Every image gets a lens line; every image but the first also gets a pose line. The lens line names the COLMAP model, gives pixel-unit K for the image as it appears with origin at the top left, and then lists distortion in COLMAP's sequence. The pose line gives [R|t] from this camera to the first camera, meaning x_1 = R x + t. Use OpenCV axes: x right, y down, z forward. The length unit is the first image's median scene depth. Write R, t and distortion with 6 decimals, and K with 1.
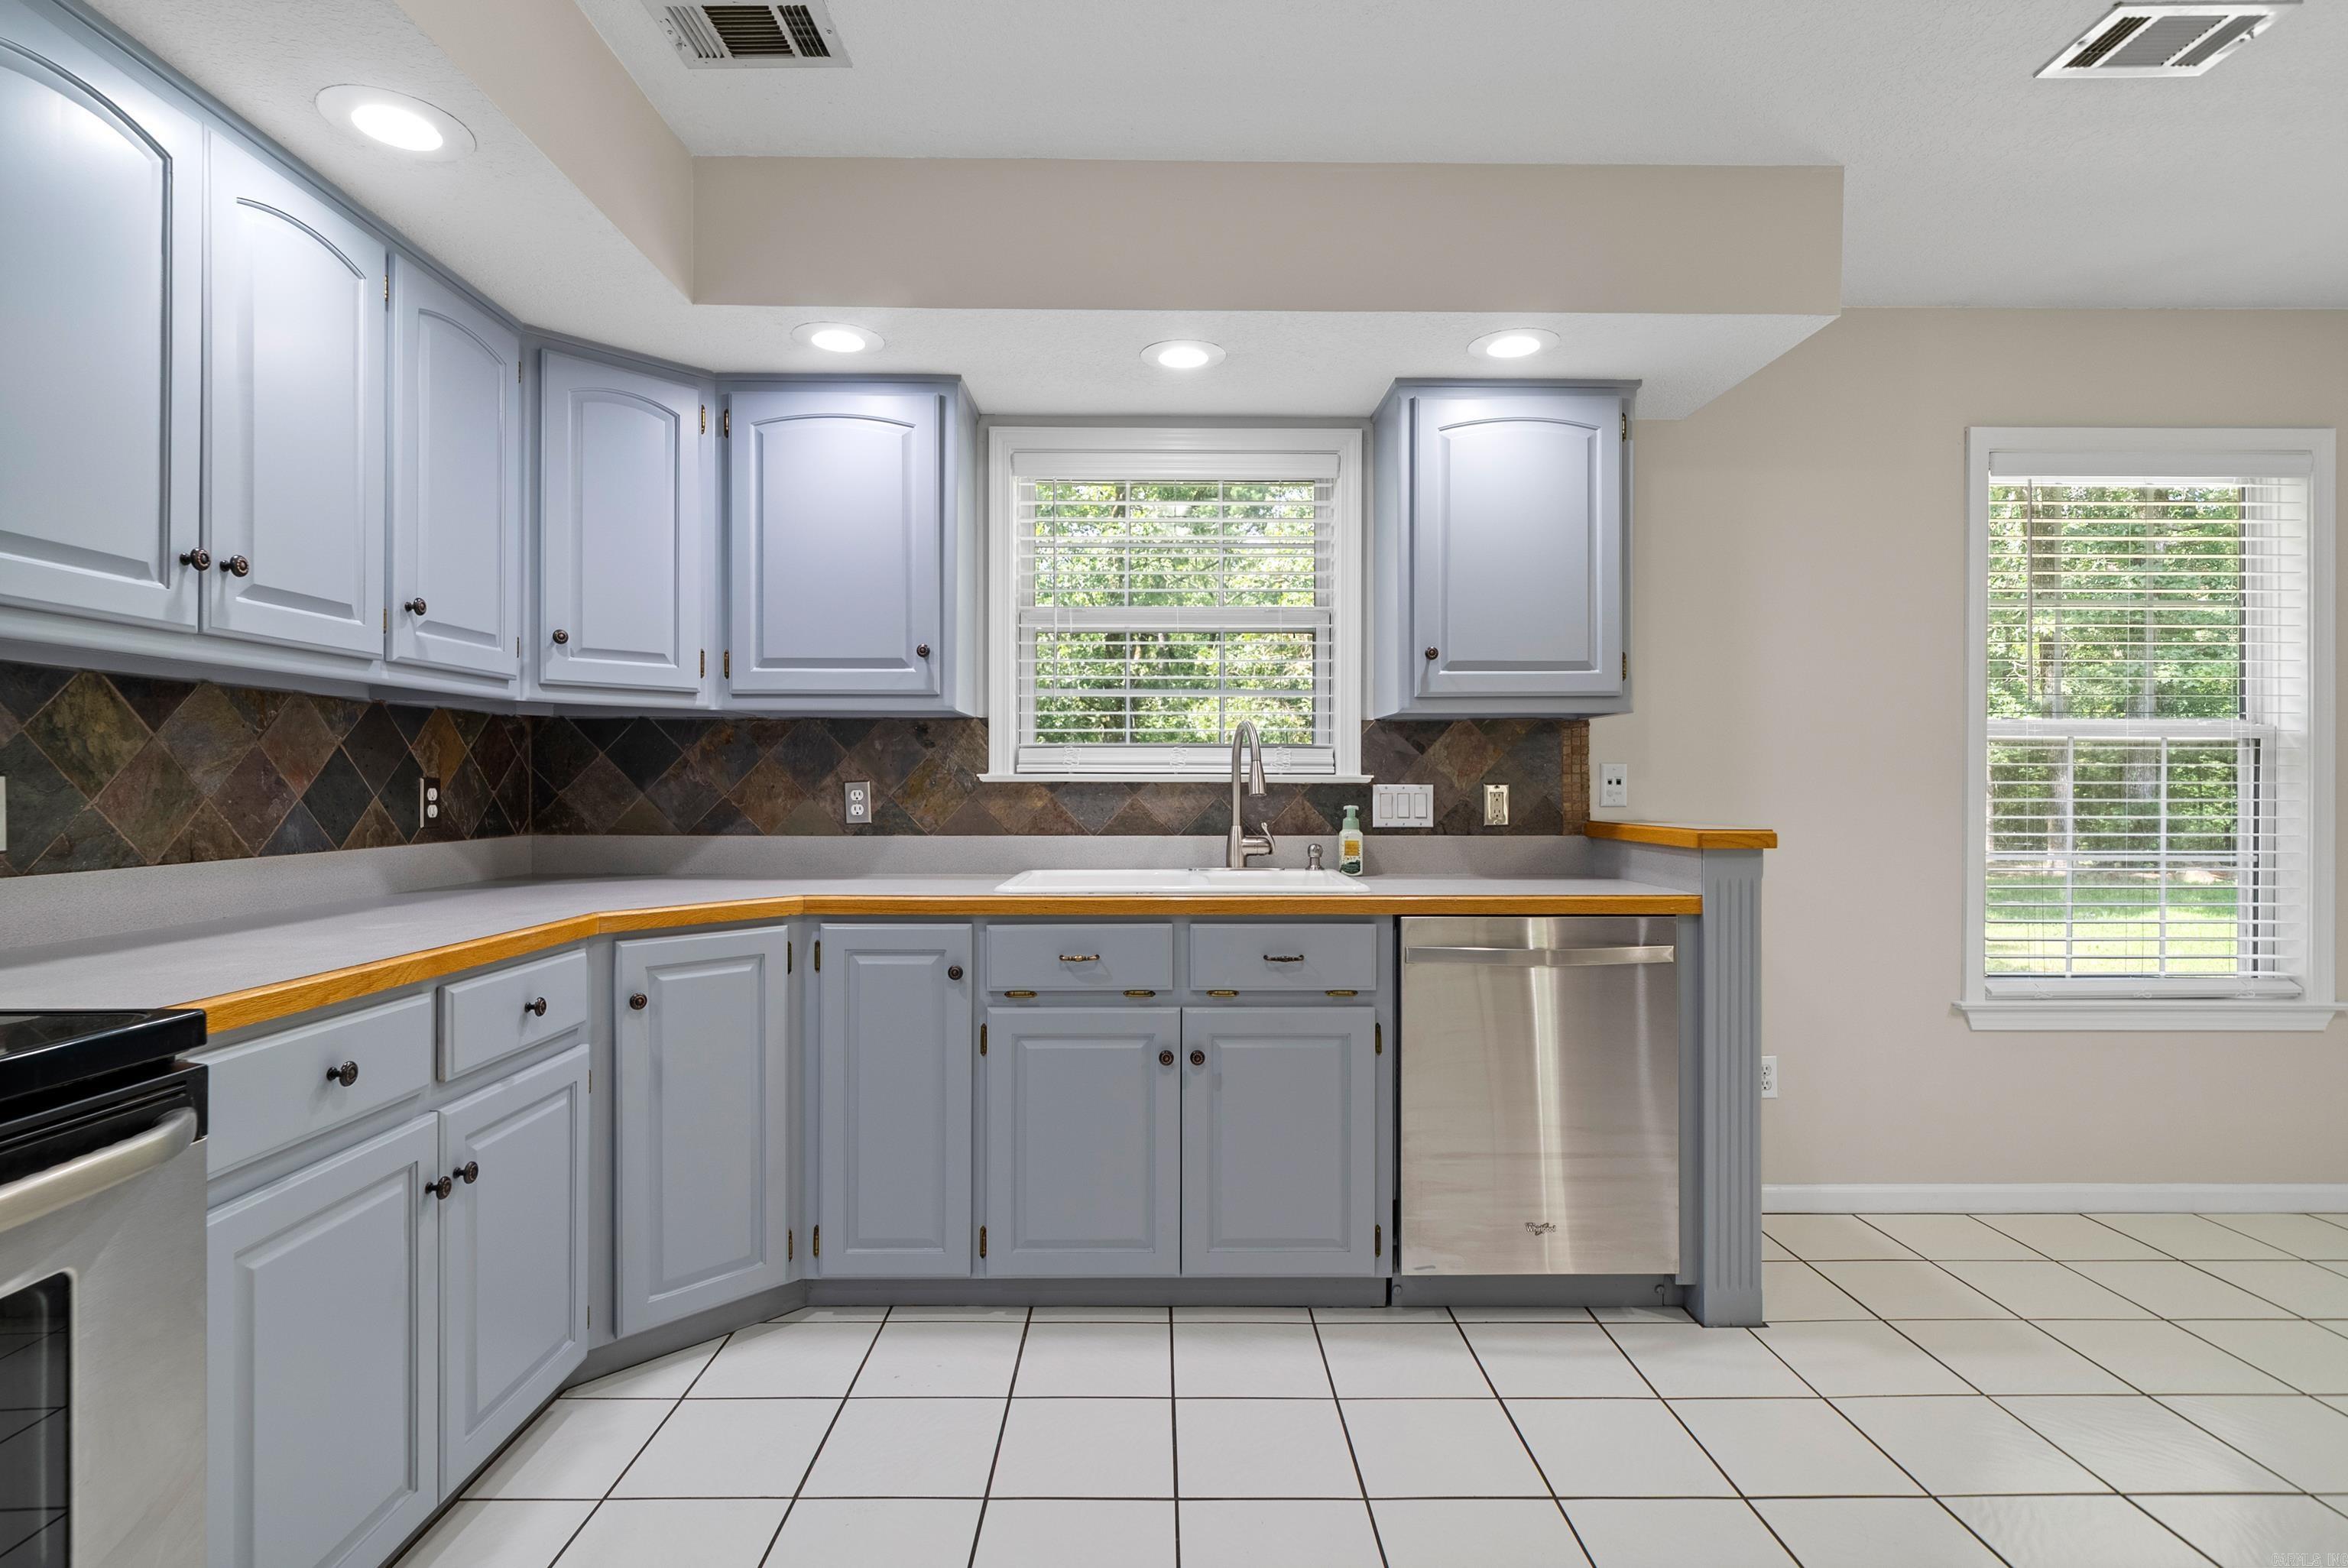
lens RADIAL K [[1228.5, 0, 1123.4], [0, 1228.5, 779.5], [0, 0, 1]] dist [0.002423, 0.001964]
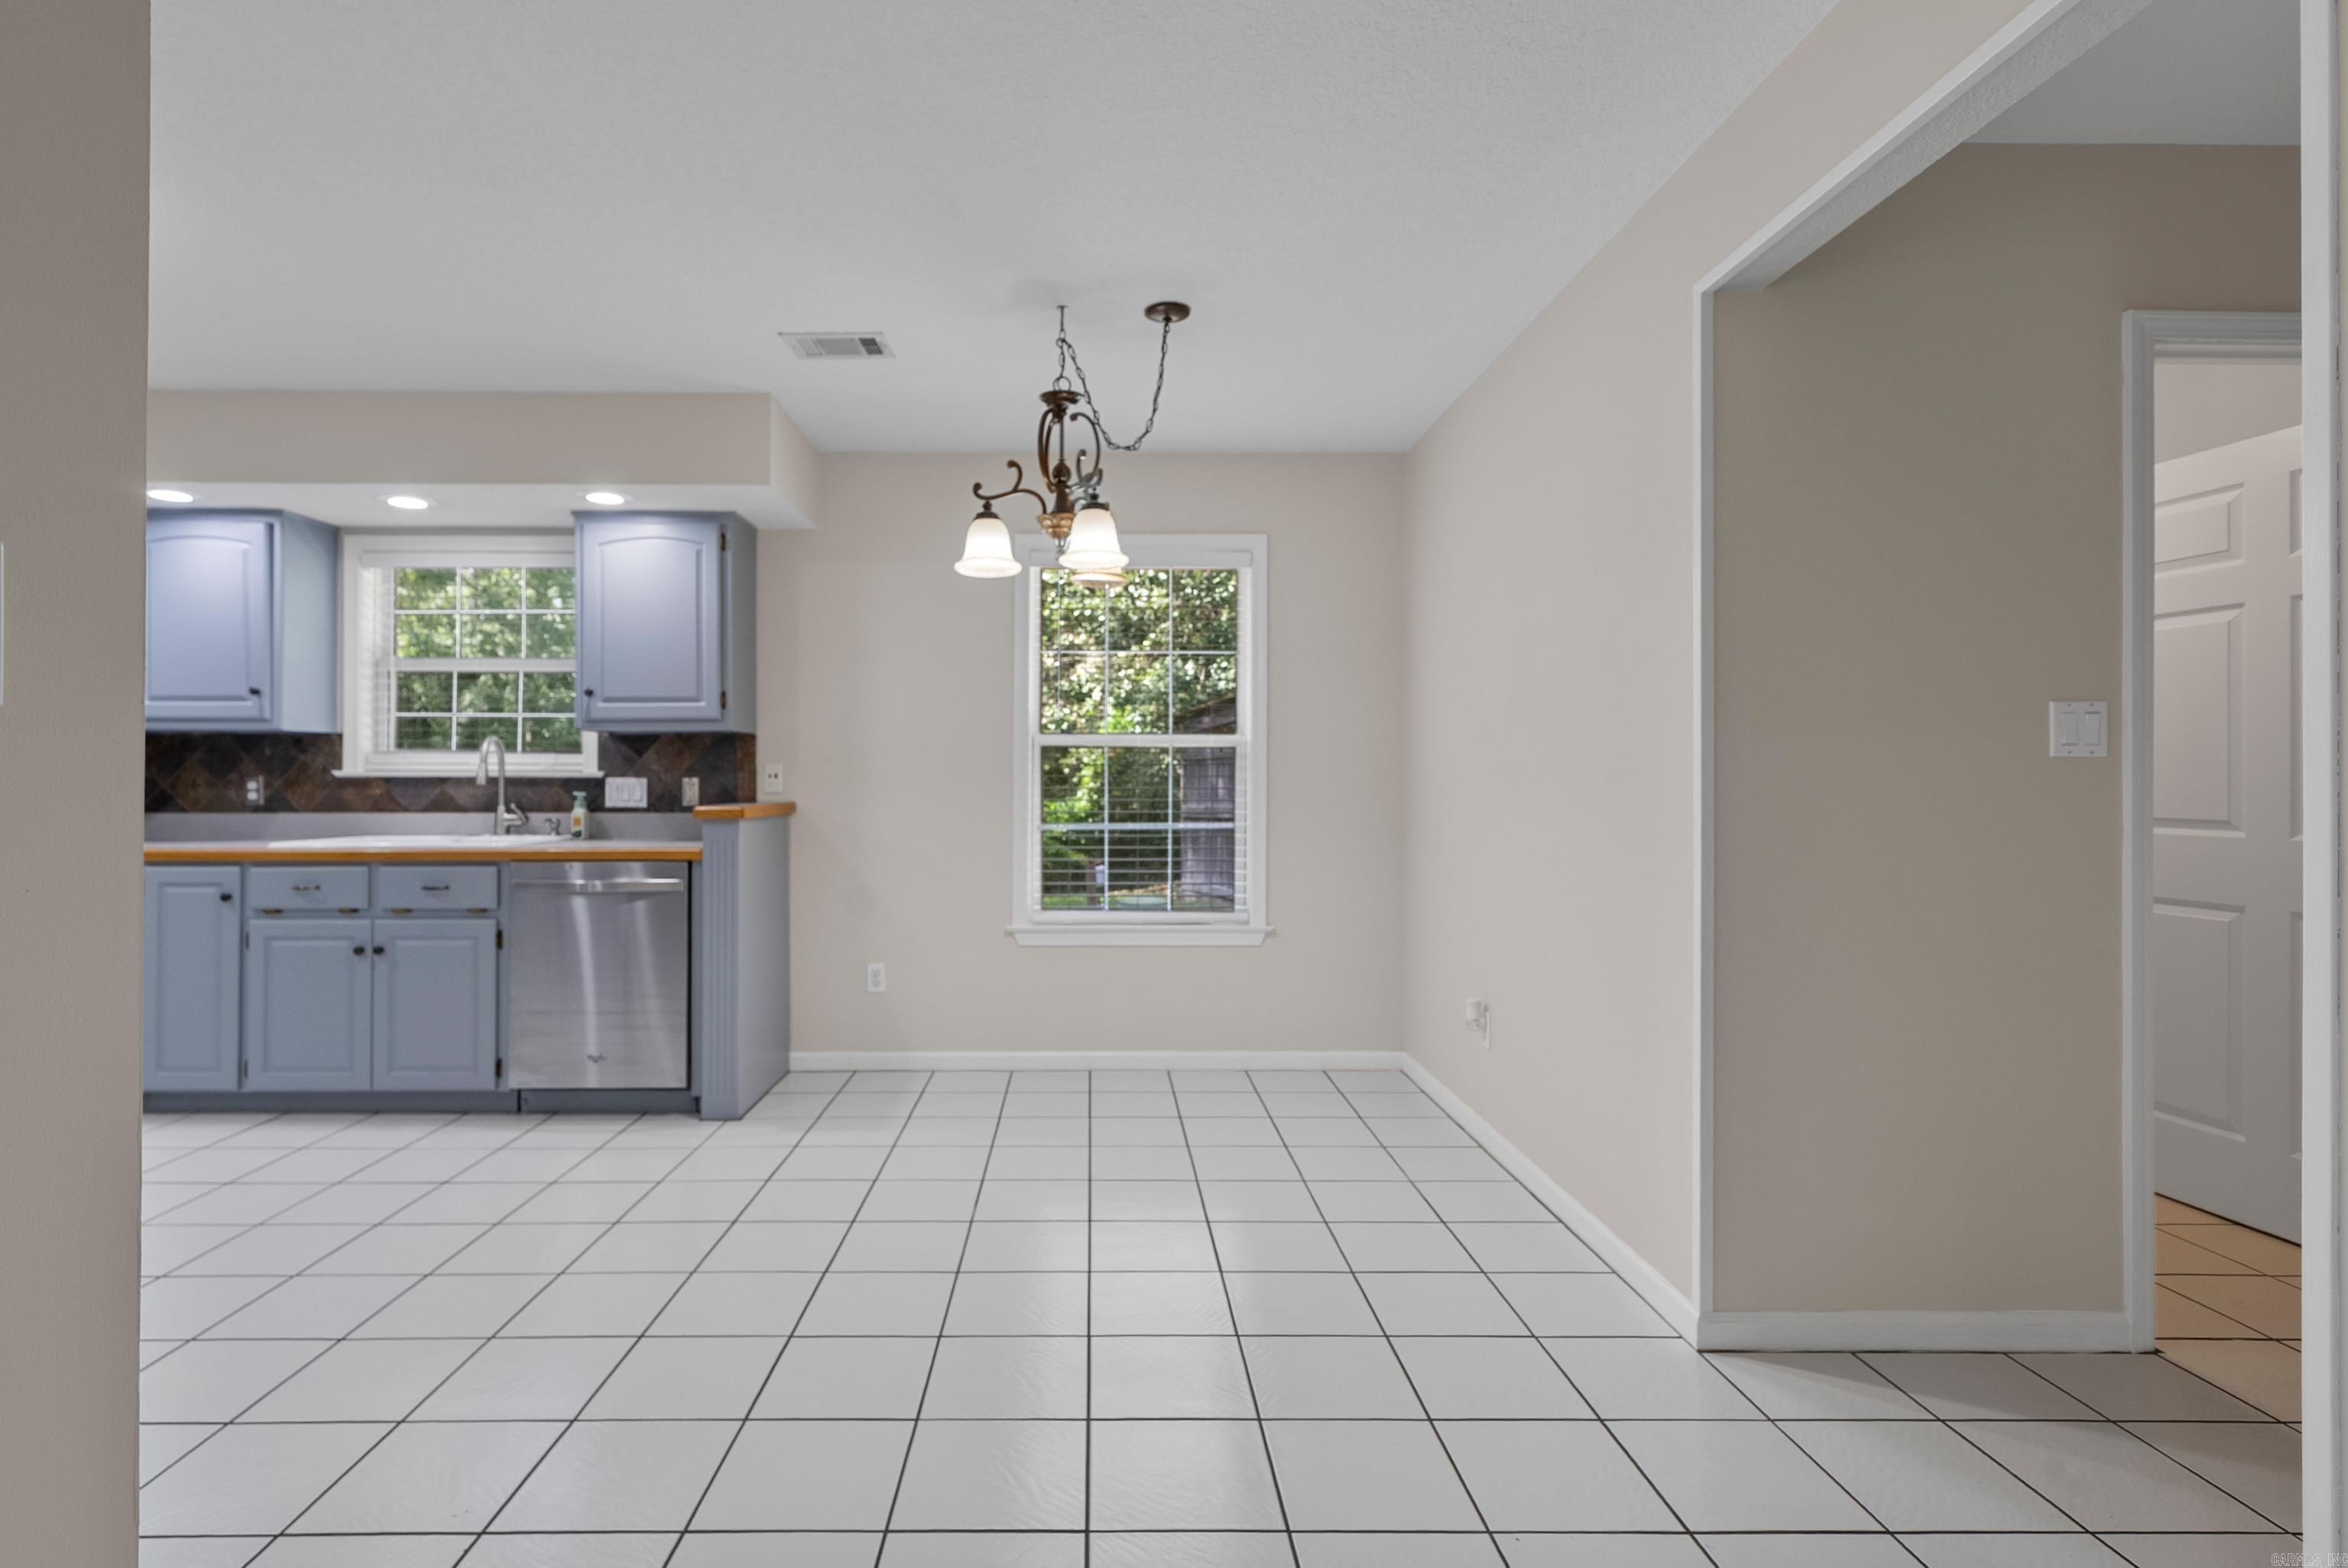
lens RADIAL K [[1128.7, 0, 1075.5], [0, 1128.7, 787.5], [0, 0, 1]] dist [0.001577, 0.001246]
pose [[0.999876, -0.001002, -0.015696, 0.802396], [0.001158, 0.999950, 0.009924, 0.002429], [0.015685, -0.009940, 0.999828, -0.355625]]
